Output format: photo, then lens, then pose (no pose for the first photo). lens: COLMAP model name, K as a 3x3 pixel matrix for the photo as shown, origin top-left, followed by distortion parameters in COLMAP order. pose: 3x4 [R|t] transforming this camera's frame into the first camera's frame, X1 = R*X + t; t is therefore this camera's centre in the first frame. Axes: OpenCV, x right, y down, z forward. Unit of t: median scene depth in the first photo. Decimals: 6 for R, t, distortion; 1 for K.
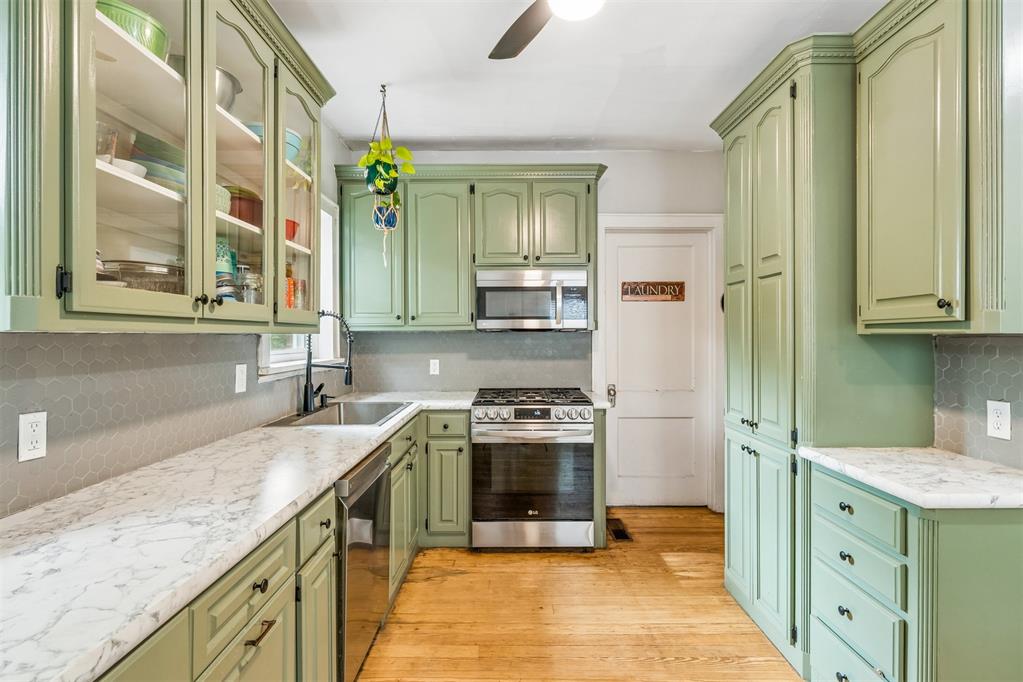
lens RADIAL K [[508.8, 0, 508.2], [0, 508.8, 337.6], [0, 0, 1]] dist [0.004069, -0.002339]
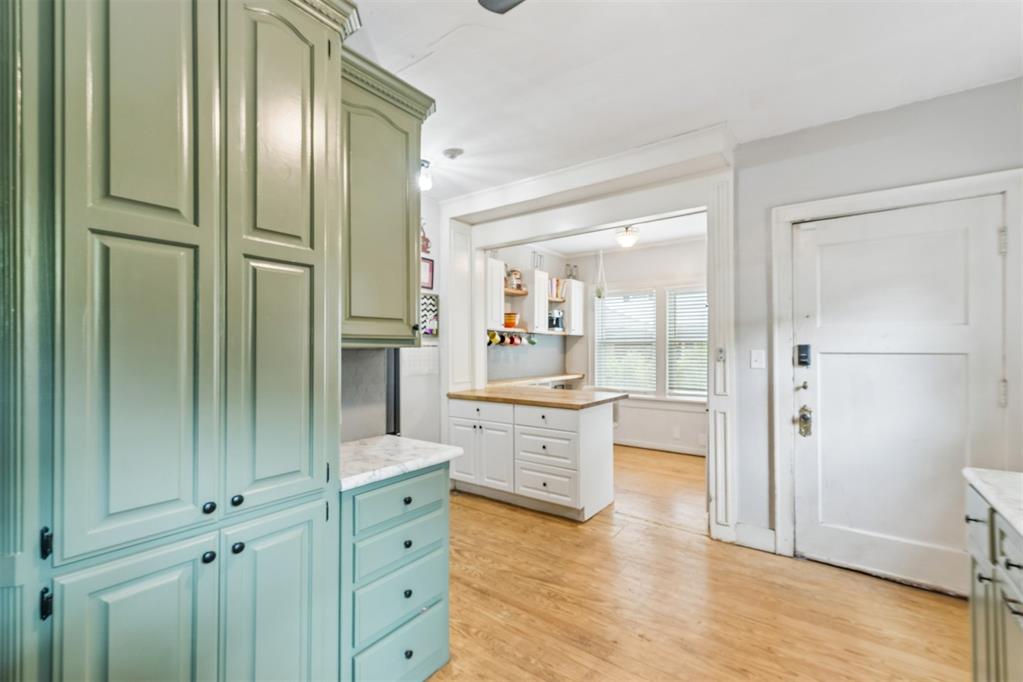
lens RADIAL K [[432.5, 0, 515.6], [0, 432.5, 347.1], [0, 0, 1]] dist [0.003942, 0.000580]
pose [[-0.806225, 0.003086, 0.591601, -0.061170], [0.005440, 0.999983, 0.002196, -0.006111], [-0.591584, 0.004989, -0.806228, 0.944379]]
